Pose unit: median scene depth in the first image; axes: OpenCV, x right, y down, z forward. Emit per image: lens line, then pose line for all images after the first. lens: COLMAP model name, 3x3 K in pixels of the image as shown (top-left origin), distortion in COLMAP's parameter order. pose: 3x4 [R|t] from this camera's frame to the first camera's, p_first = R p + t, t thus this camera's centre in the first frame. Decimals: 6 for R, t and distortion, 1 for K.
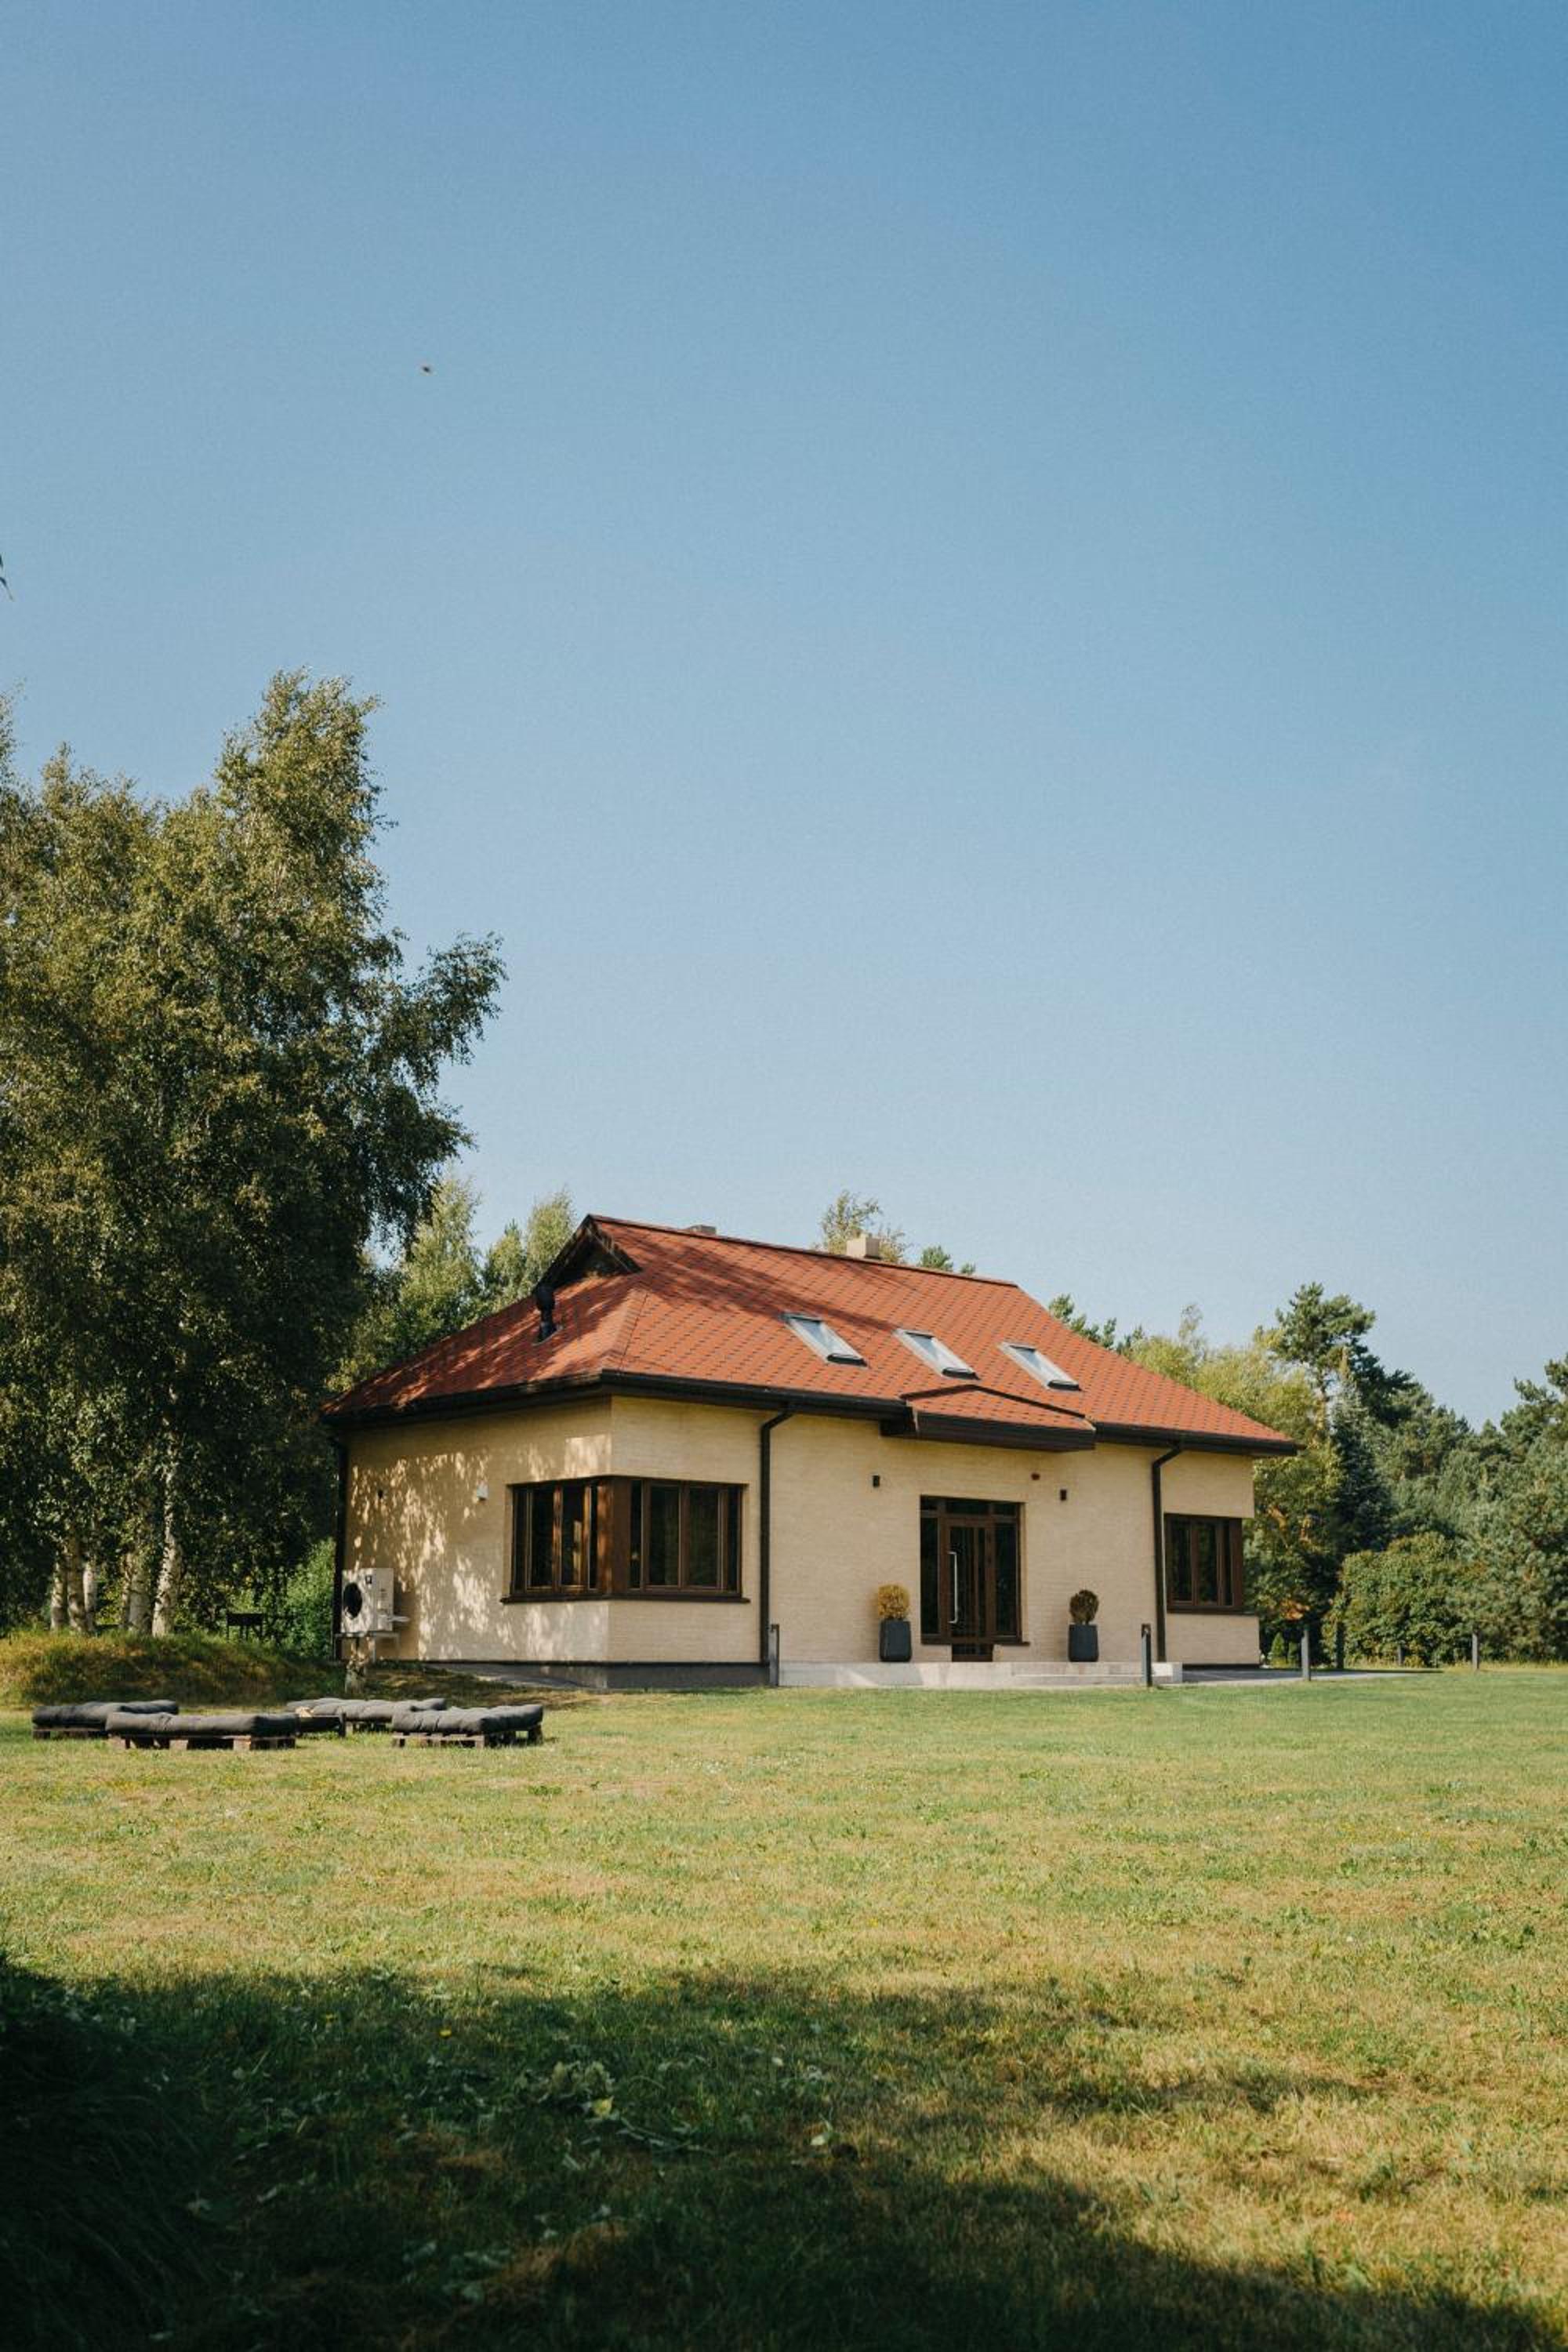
lens RADIAL K [[2280.1, 0, 784.0], [0, 2280.1, 1176.0], [0, 0, 1]] dist [-0.066081, 0.093761]
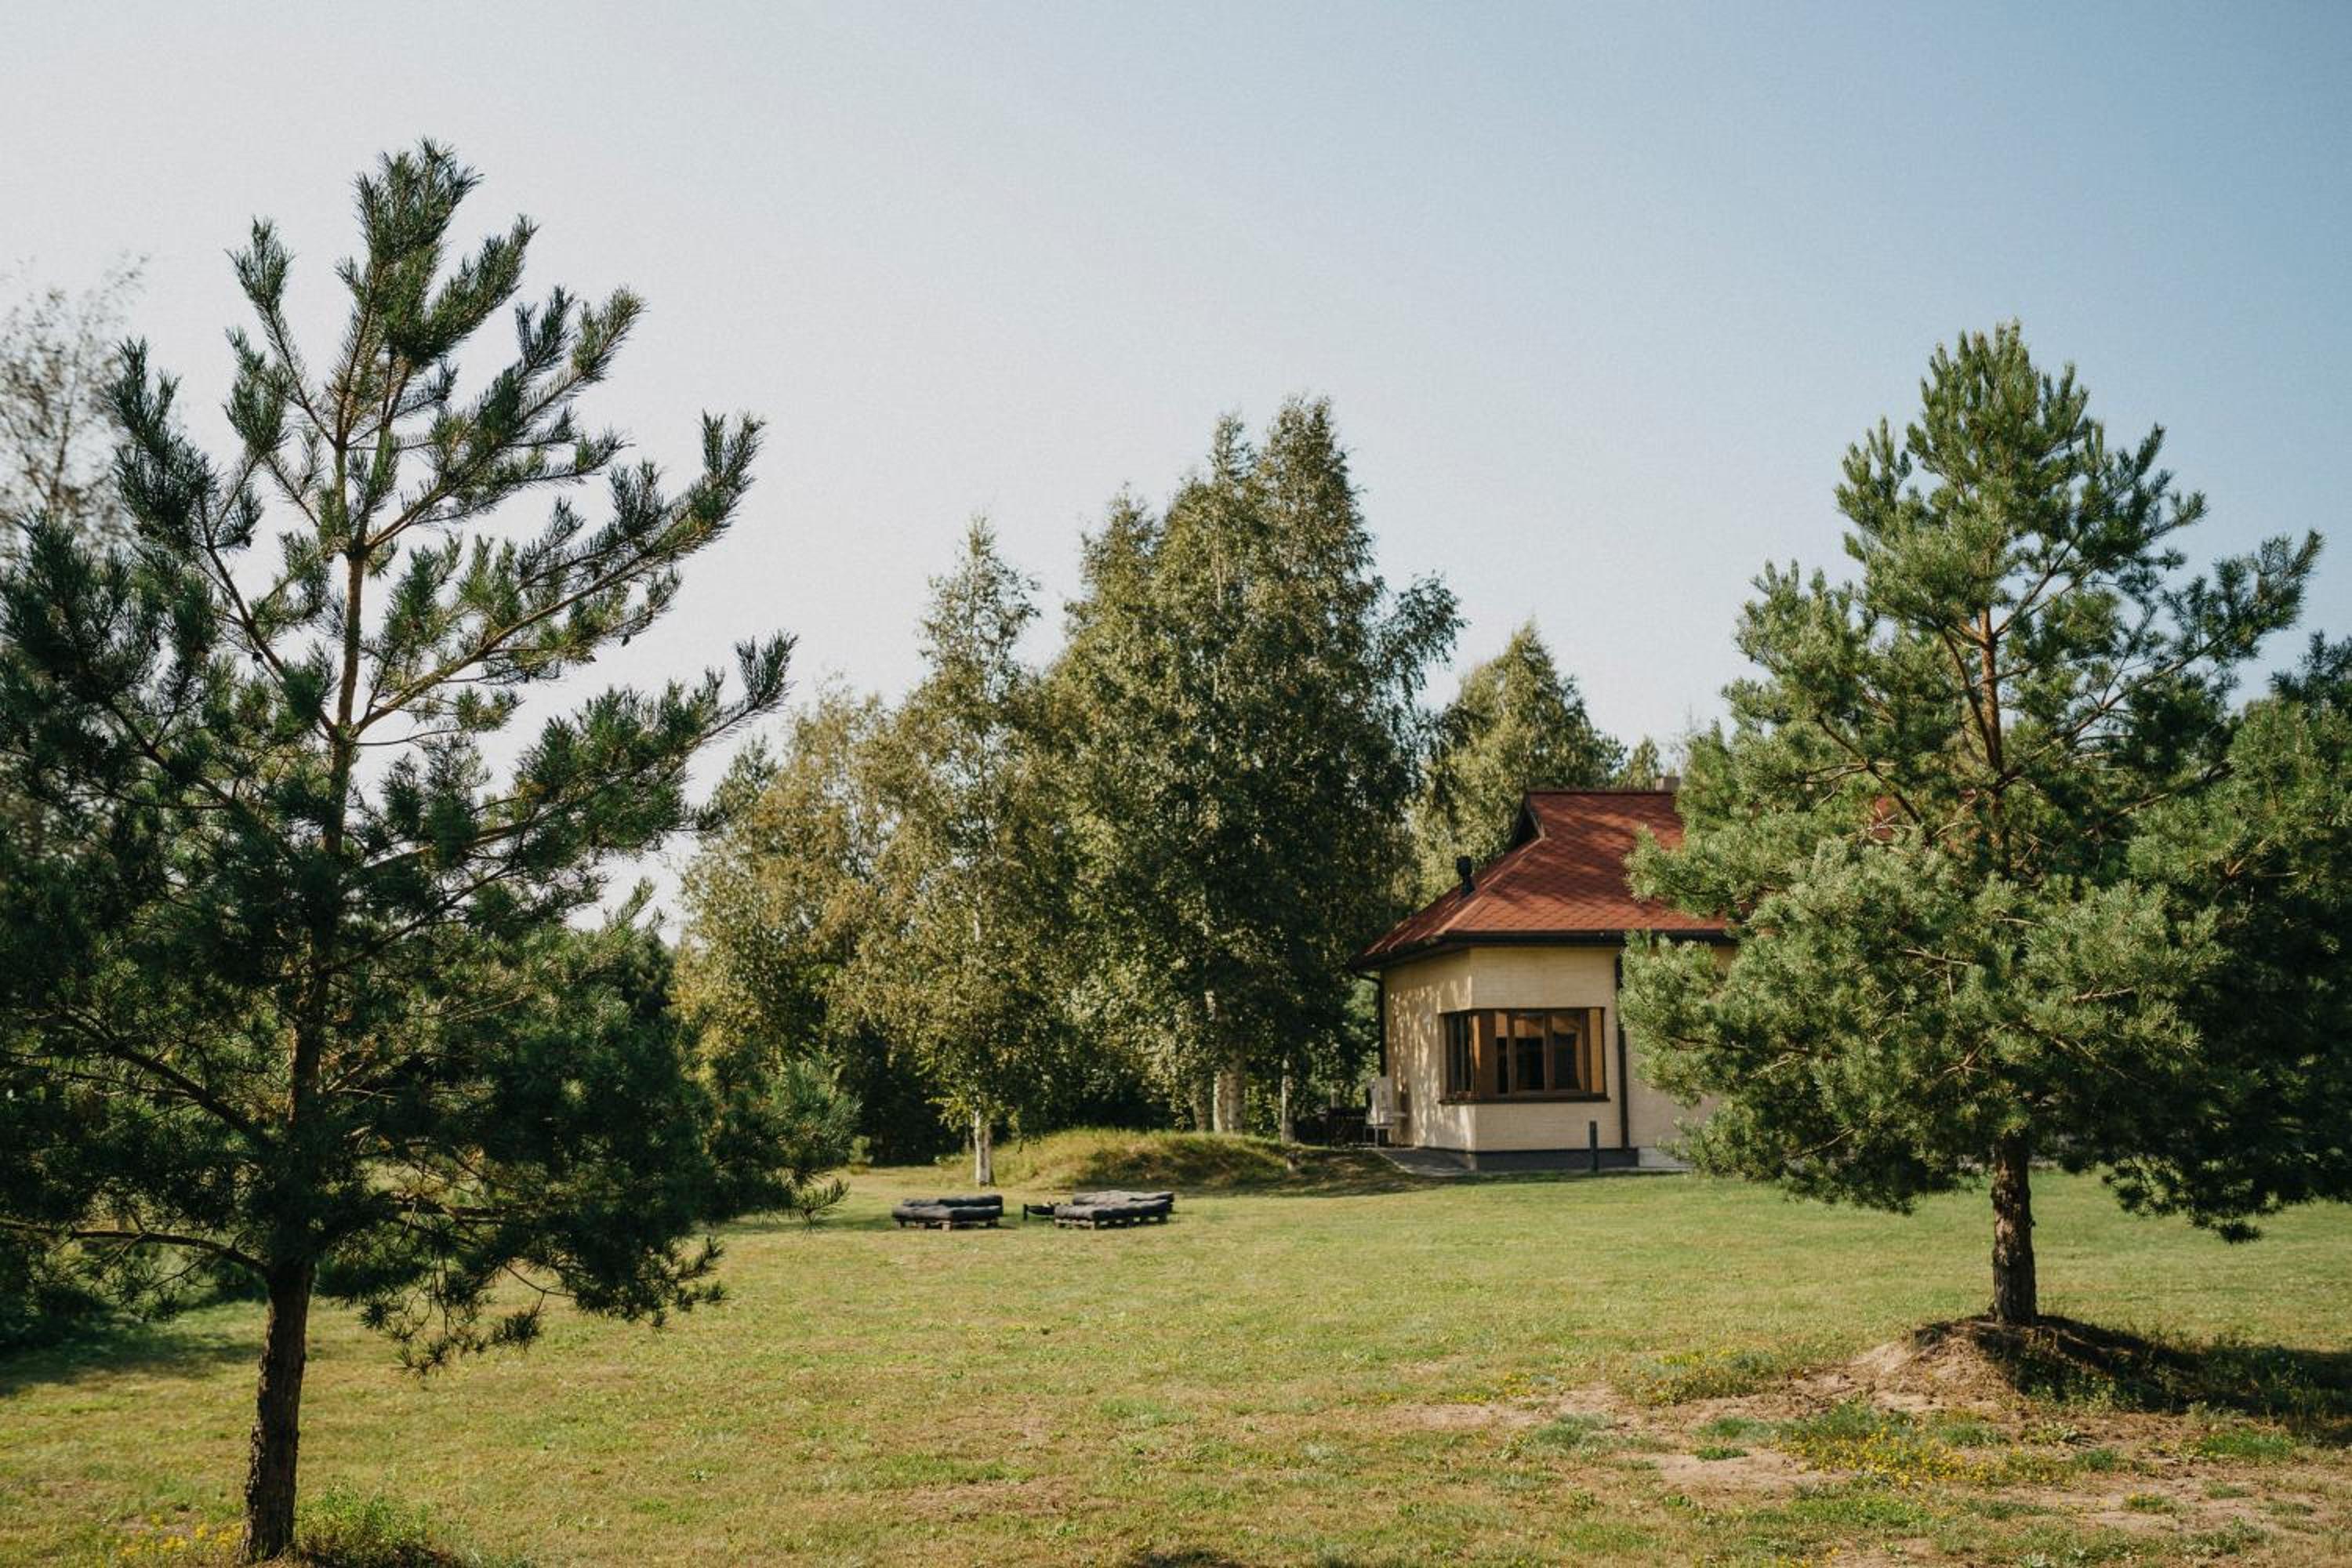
lens RADIAL K [[2265.2, 0, 1169.0], [0, 2265.2, 818.4], [0, 0, 1]] dist [-0.069258, 0.097359]
pose [[0.833436, -0.080642, -0.546701, 0.433648], [0.130720, 0.989988, 0.053250, -0.059439], [0.536933, -0.115846, 0.835633, -0.139120]]
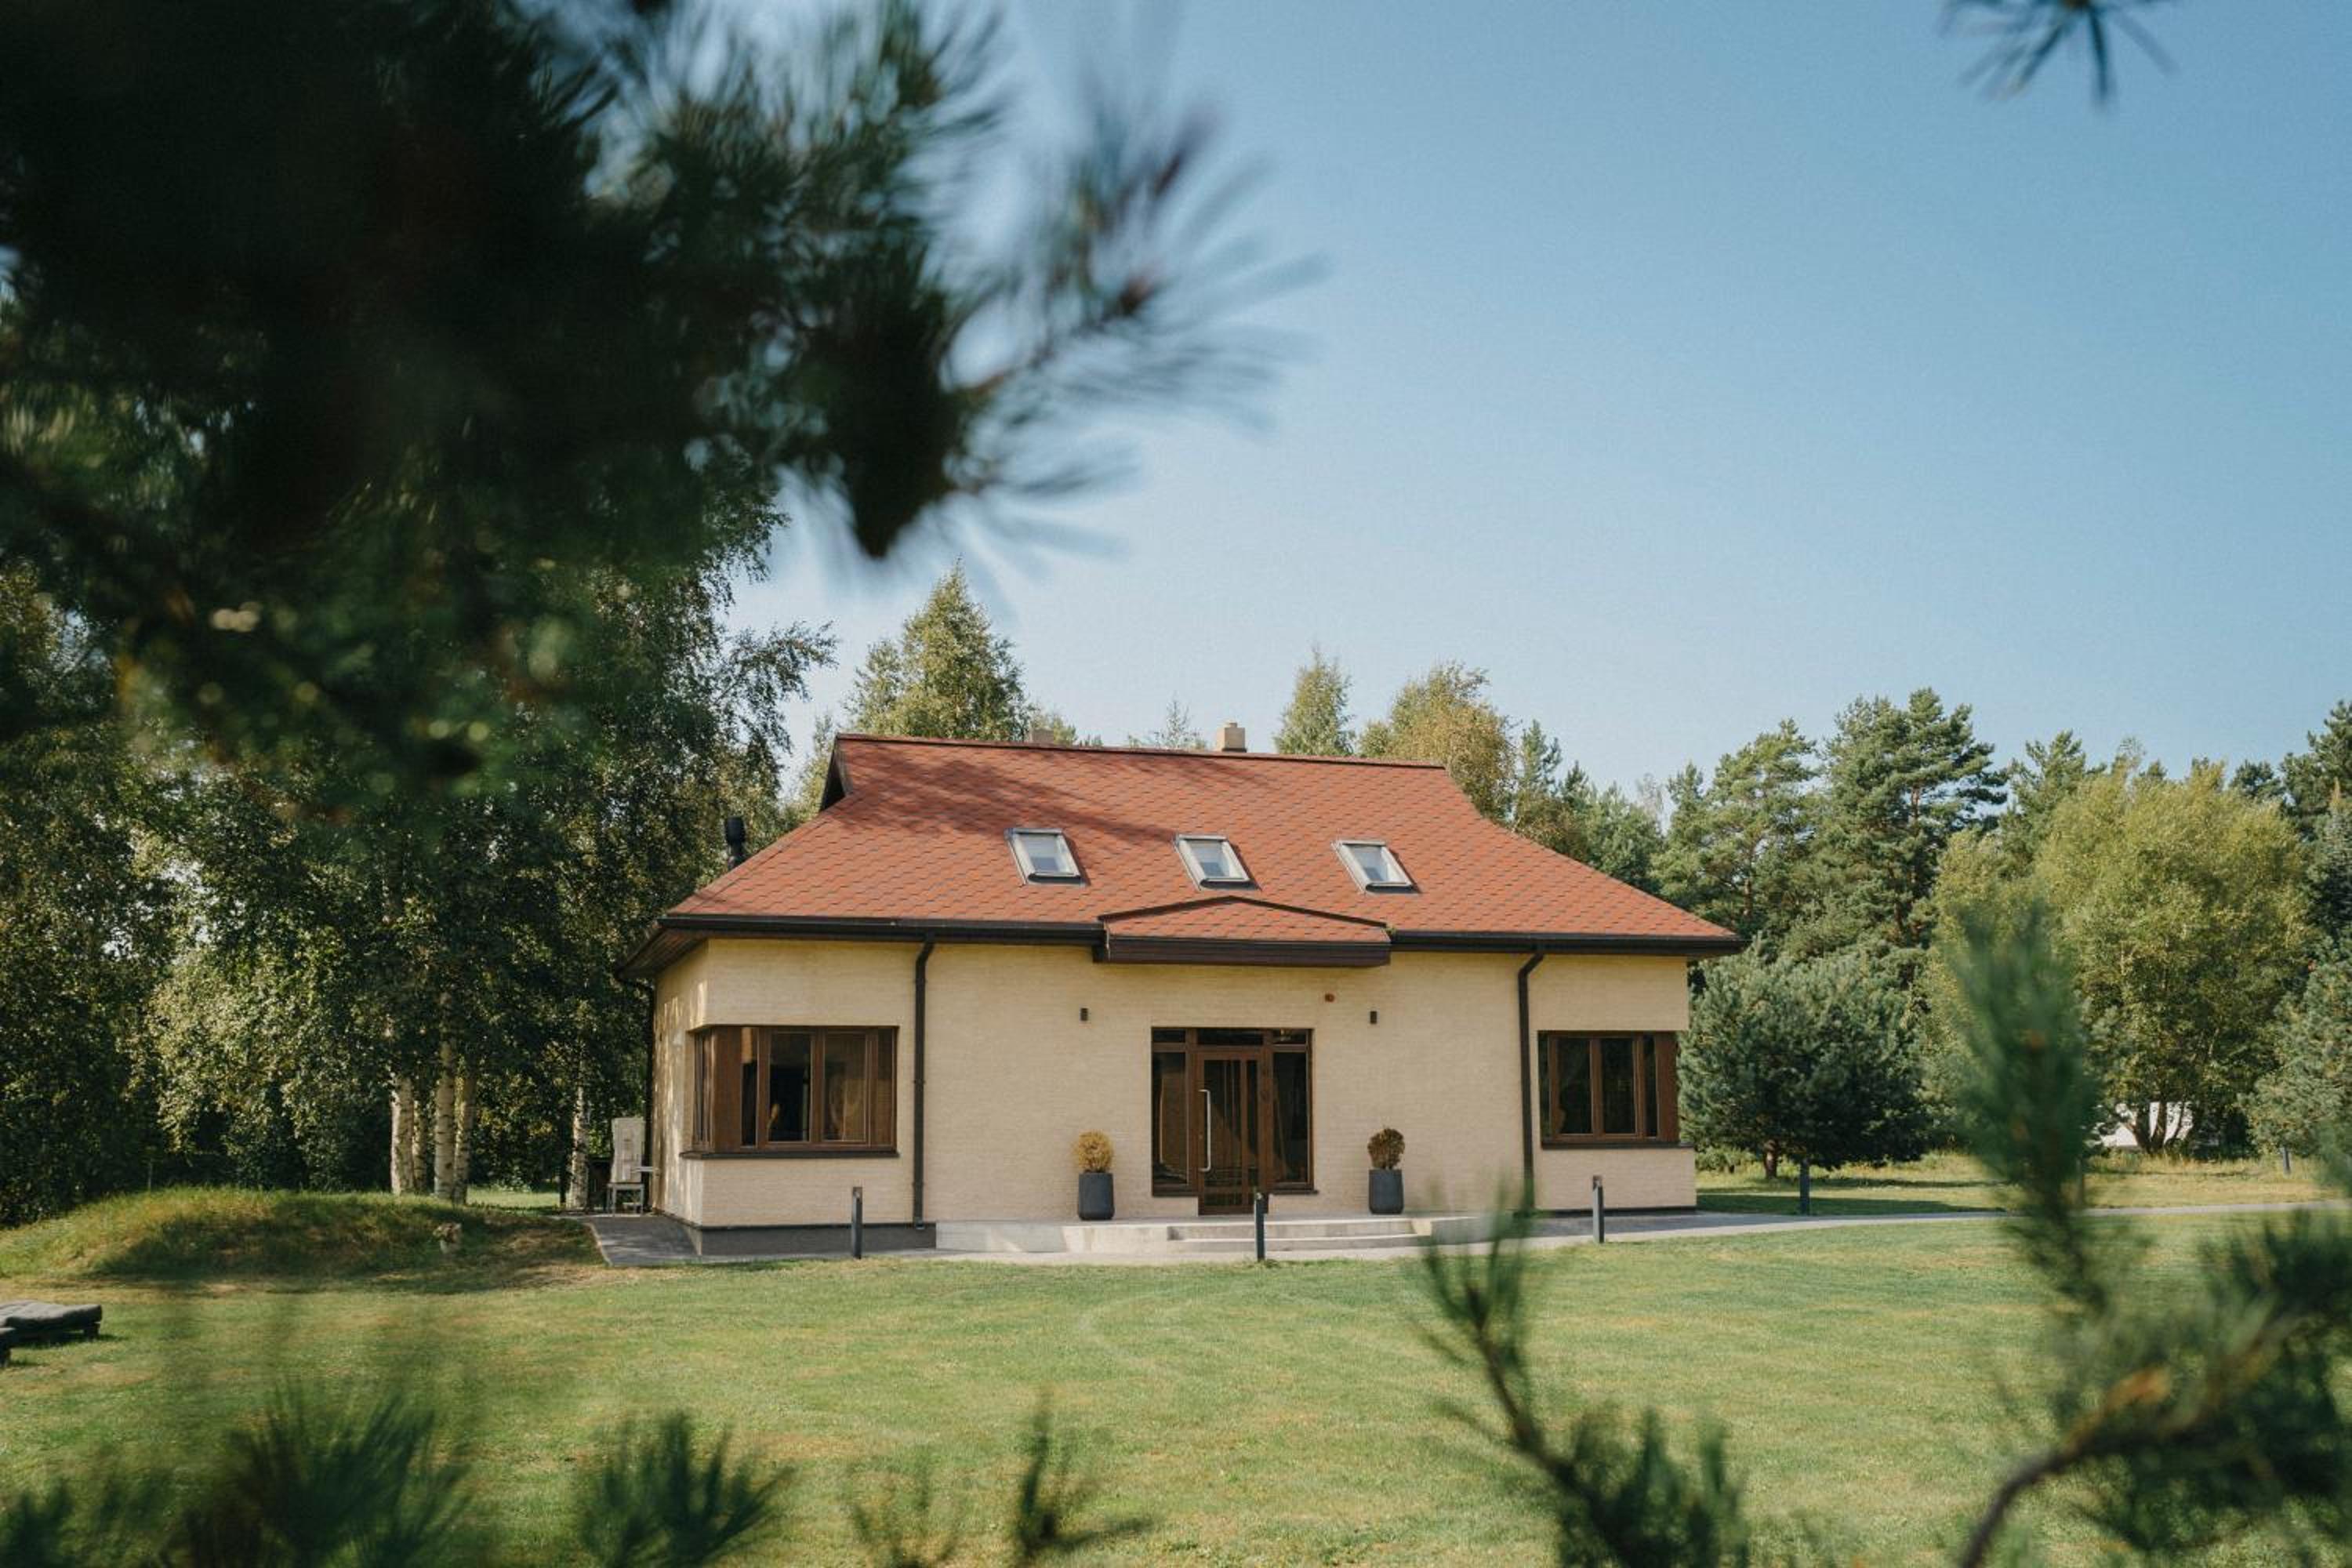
lens RADIAL K [[2242.0, 0, 1176.0], [0, 2242.0, 784.0], [0, 0, 1]] dist [-0.068685, 0.107587]
pose [[0.924838, -0.066743, -0.374459, 0.390019], [0.089605, 0.995007, 0.043960, 0.010135], [0.369655, -0.074209, 0.926201, 0.210260]]
